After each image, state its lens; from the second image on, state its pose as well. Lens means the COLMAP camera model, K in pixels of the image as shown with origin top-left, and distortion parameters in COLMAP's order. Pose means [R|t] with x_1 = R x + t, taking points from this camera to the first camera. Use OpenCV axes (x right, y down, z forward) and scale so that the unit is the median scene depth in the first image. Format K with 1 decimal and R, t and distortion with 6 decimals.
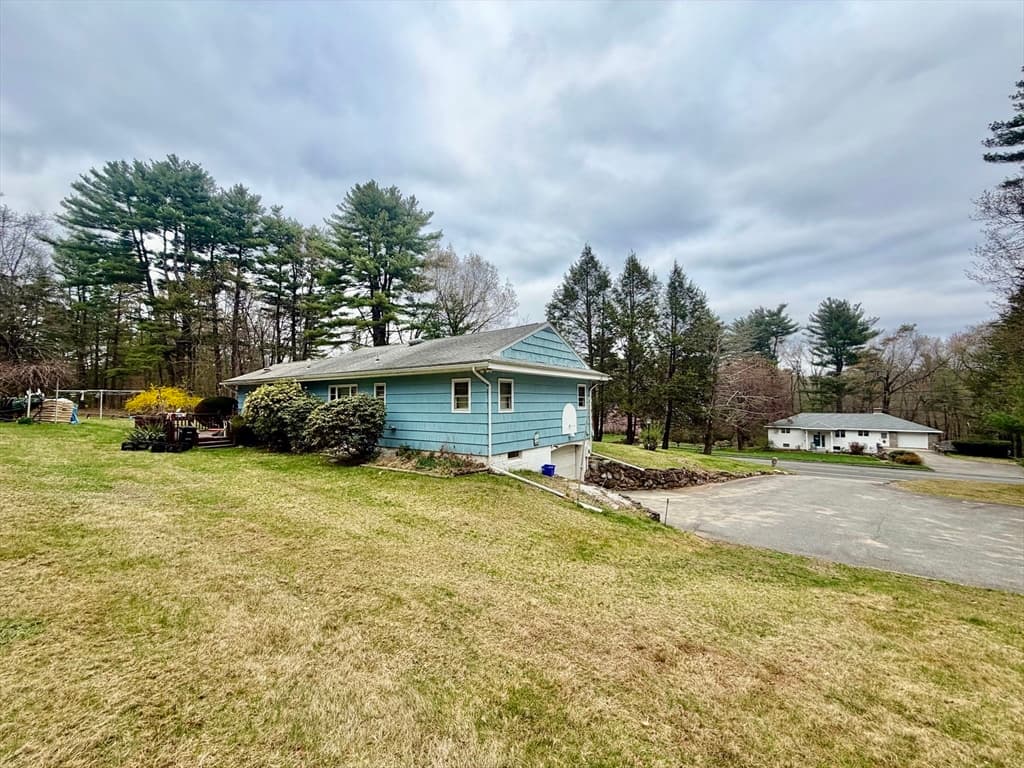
lens RADIAL K [[409.6, 0, 510.2], [0, 409.6, 386.4], [0, 0, 1]] dist [-0.002220, -0.000244]
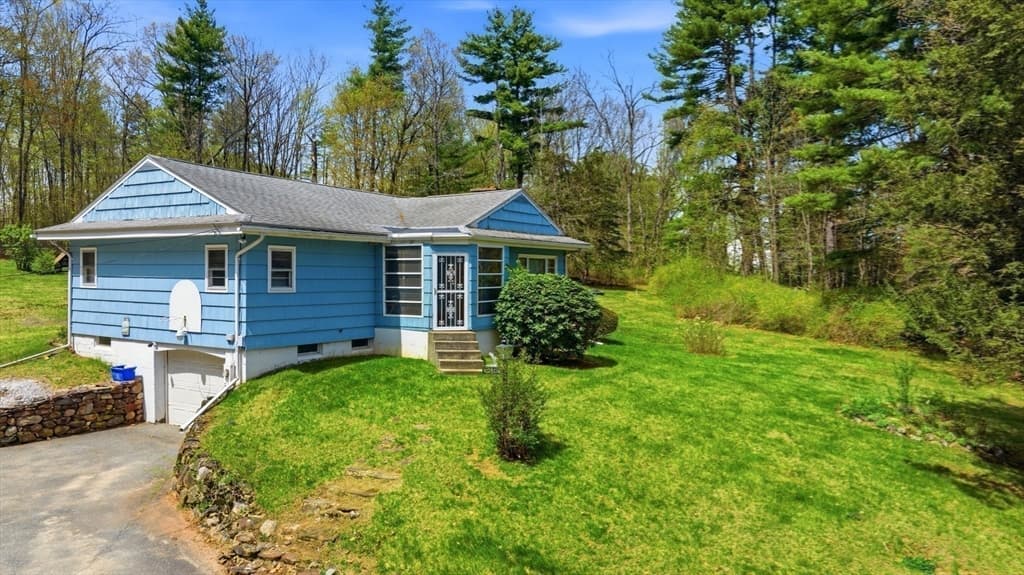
lens RADIAL K [[723.1, 0, 521.4], [0, 723.1, 284.3], [0, 0, 1]] dist [-0.036628, 0.021921]
pose [[0.124079, 0.019199, -0.992087, 0.571564], [0.023971, 0.999463, 0.022340, 0.016489], [0.991983, -0.026553, 0.123552, 0.624320]]
